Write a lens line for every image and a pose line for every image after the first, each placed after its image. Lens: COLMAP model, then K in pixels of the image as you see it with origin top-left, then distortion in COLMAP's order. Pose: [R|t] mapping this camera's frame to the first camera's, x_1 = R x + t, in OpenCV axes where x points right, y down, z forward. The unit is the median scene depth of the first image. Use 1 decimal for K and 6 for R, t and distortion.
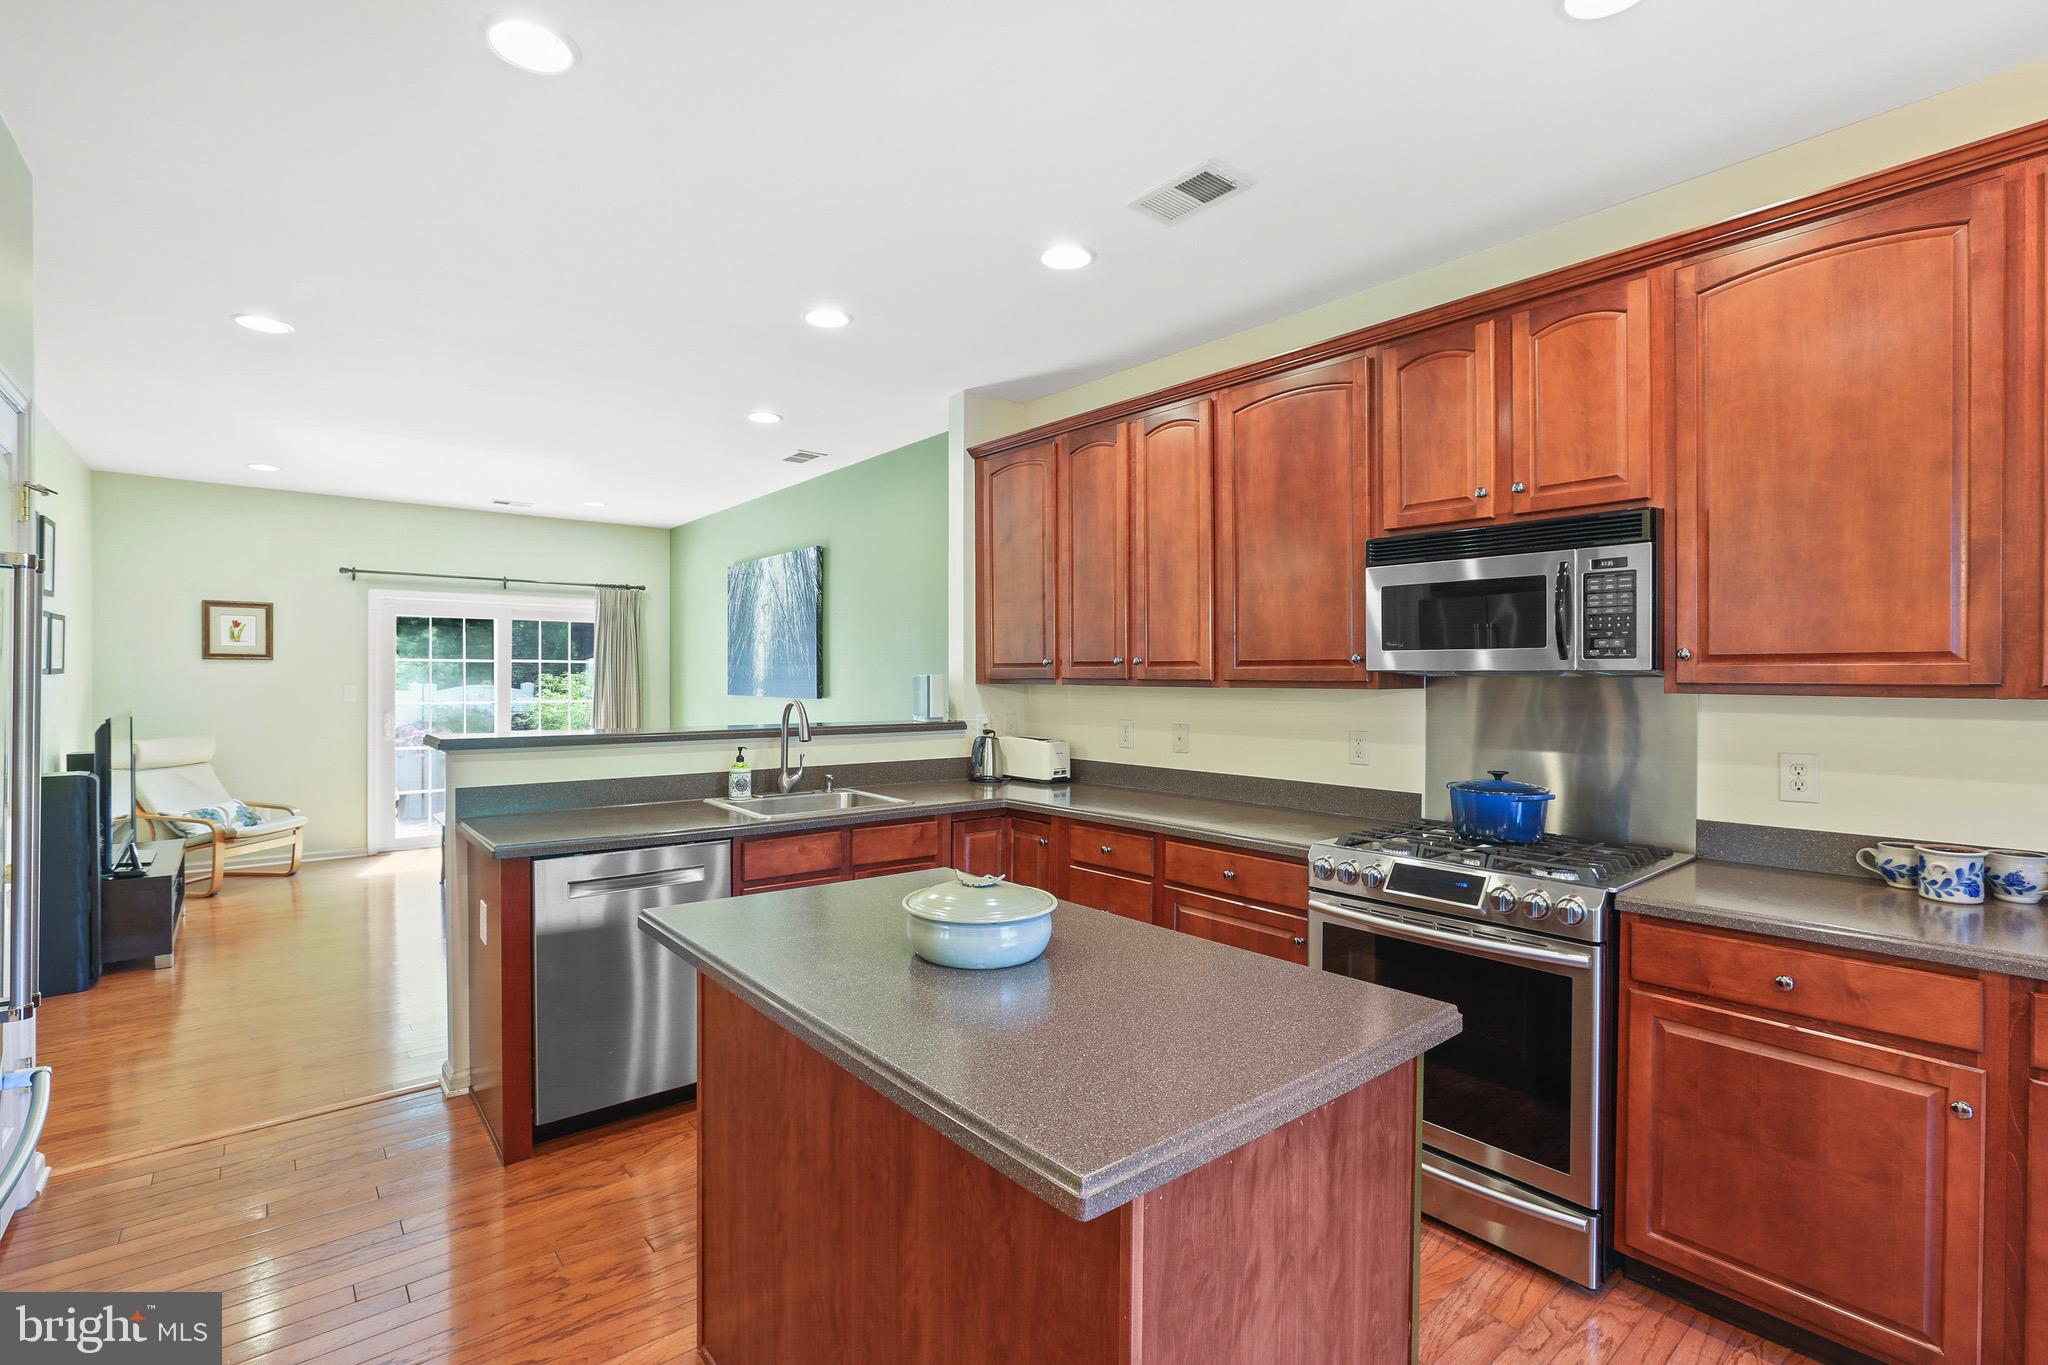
lens RADIAL K [[946.2, 0, 1055.7], [0, 946.2, 682.0], [0, 0, 1]] dist [-0.048174, 0.015475]
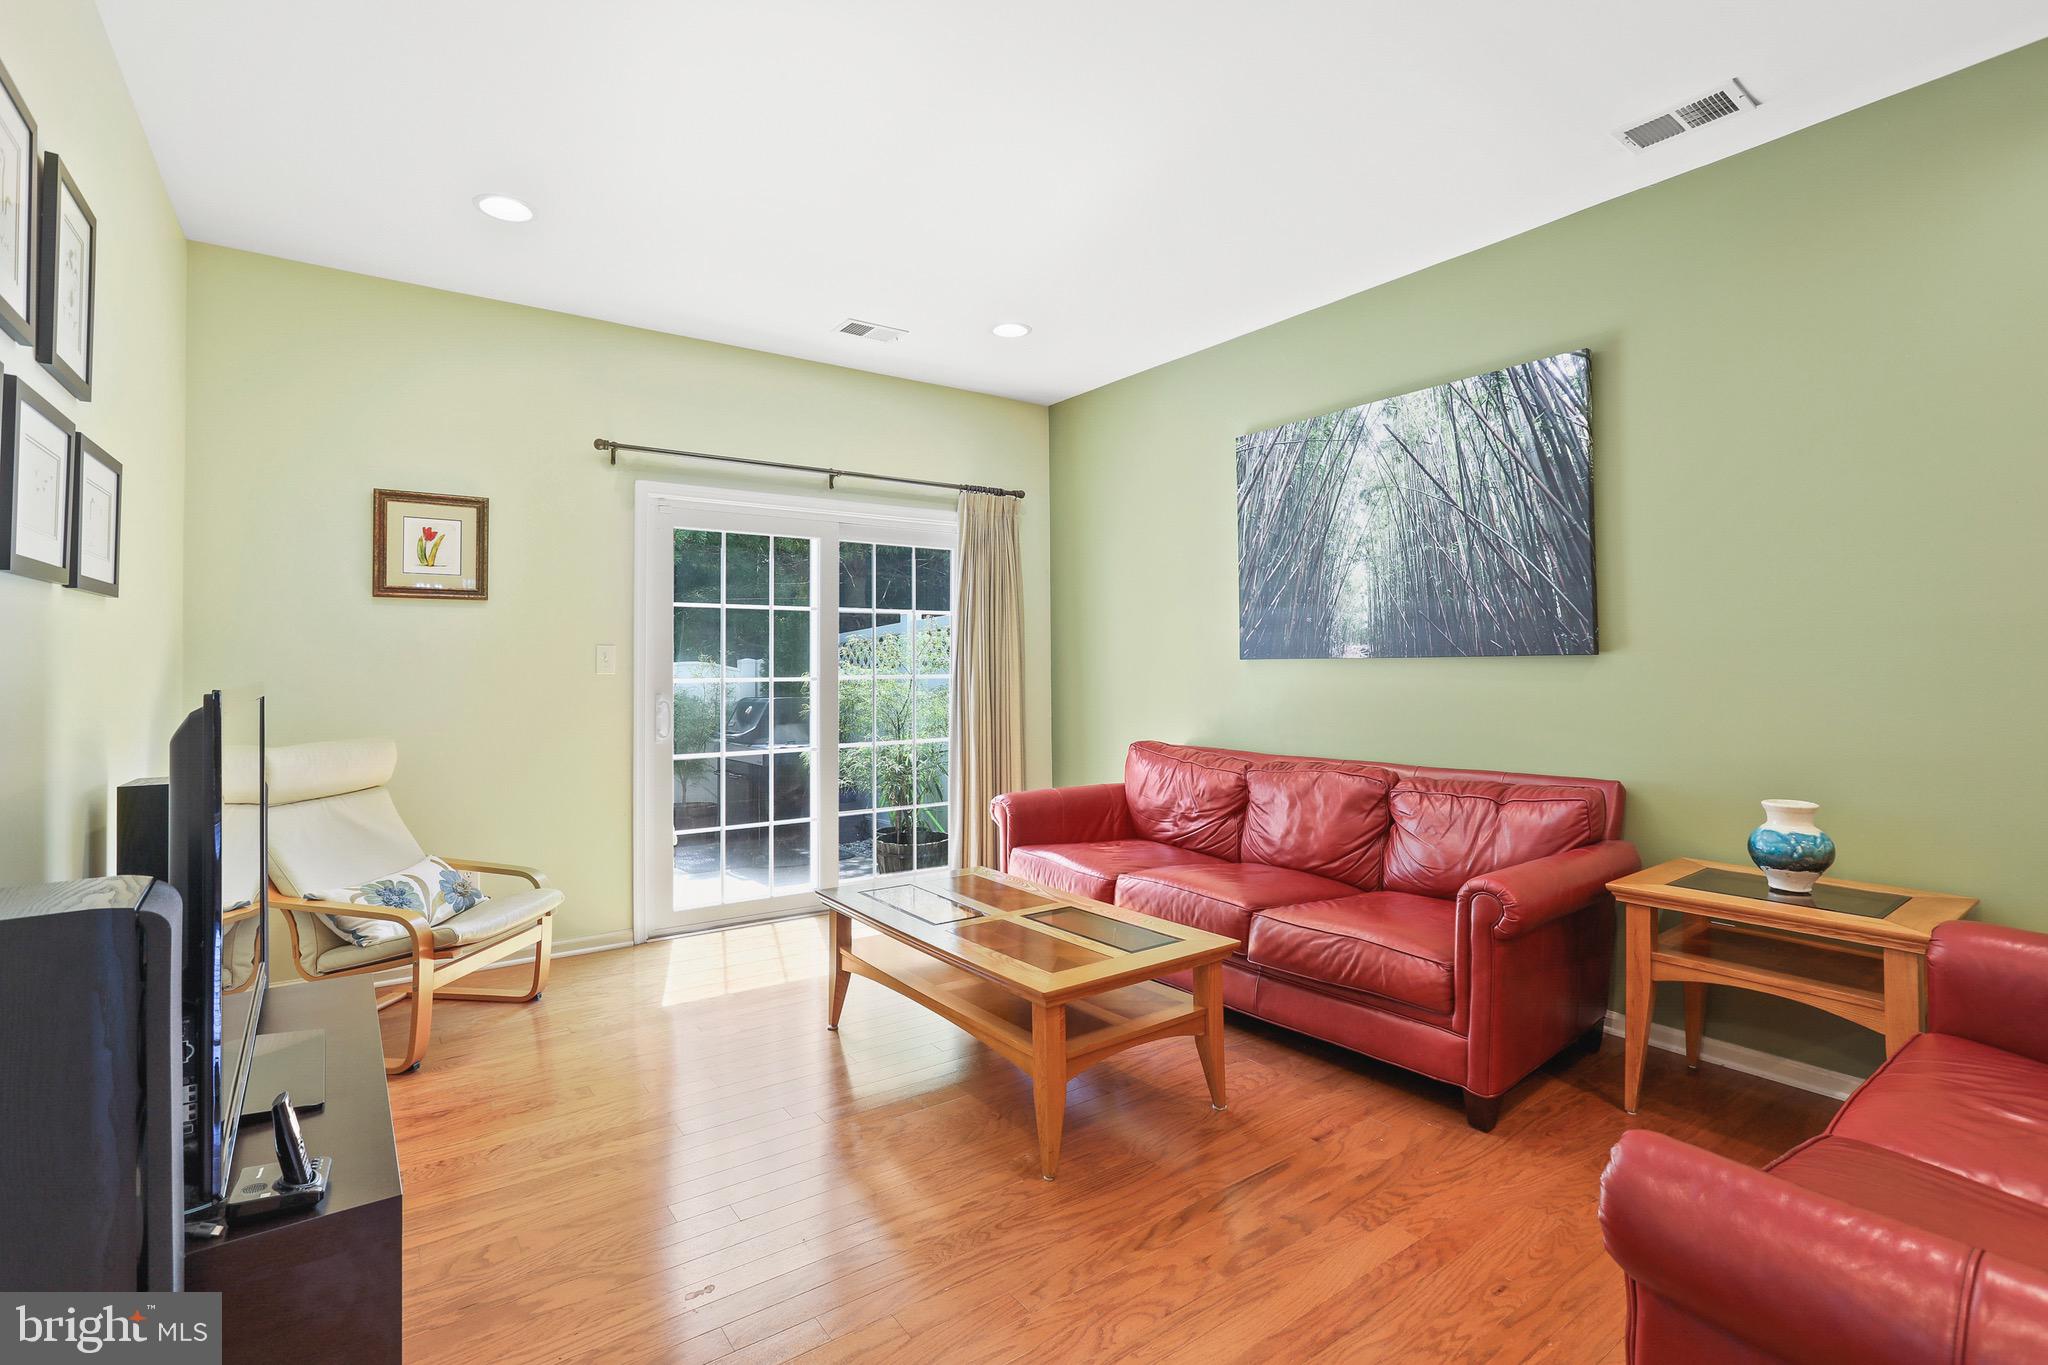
lens RADIAL K [[934.7, 0, 1023.7], [0, 934.7, 659.6], [0, 0, 1]] dist [-0.043051, 0.000174]
pose [[0.996485, -0.008433, -0.083342, -0.536304], [0.007613, 0.999919, -0.010152, 0.022379], [0.083421, 0.009482, 0.996469, 0.526763]]
